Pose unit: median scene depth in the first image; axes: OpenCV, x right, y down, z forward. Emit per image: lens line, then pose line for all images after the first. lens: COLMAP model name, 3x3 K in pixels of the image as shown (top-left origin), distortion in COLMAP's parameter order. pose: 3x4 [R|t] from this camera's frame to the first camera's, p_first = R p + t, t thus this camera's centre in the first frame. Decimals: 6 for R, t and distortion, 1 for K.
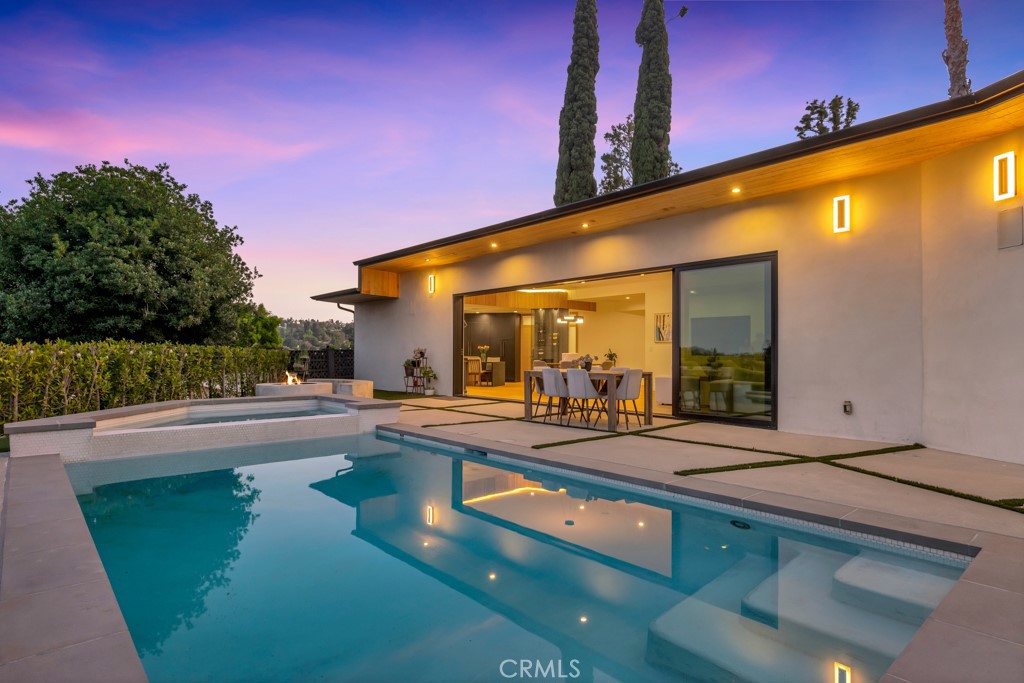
lens RADIAL K [[543.0, 0, 508.7], [0, 543.0, 346.8], [0, 0, 1]] dist [0.000517, -0.001003]
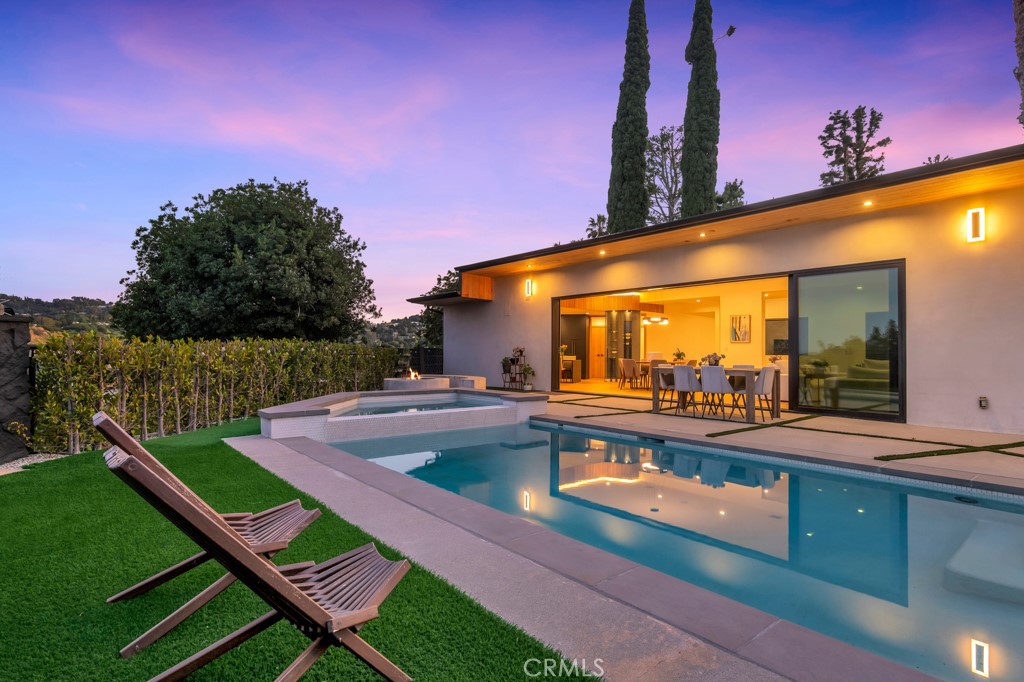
lens RADIAL K [[515.6, 0, 512.0], [0, 515.6, 341.0], [0, 0, 1]] dist [-0.003716, 0.000845]
pose [[0.999253, 0.003859, -0.038449, -0.139438], [-0.004251, 0.999940, -0.010133, 0.001279], [0.038408, 0.010289, 0.999209, -0.032433]]
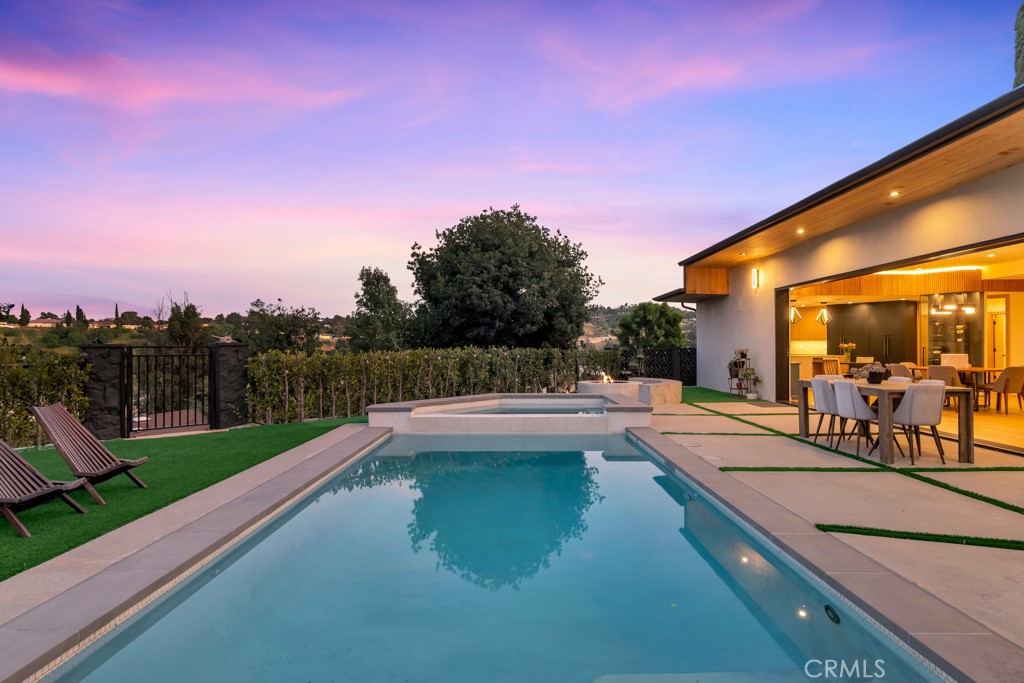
lens RADIAL K [[545.9, 0, 516.6], [0, 545.9, 342.2], [0, 0, 1]] dist [-0.000338, -0.000139]
pose [[0.745748, -0.009671, -0.666158, 0.176252], [0.013091, 0.999914, 0.000139, -0.013520], [0.666100, -0.008824, 0.745811, 0.042768]]
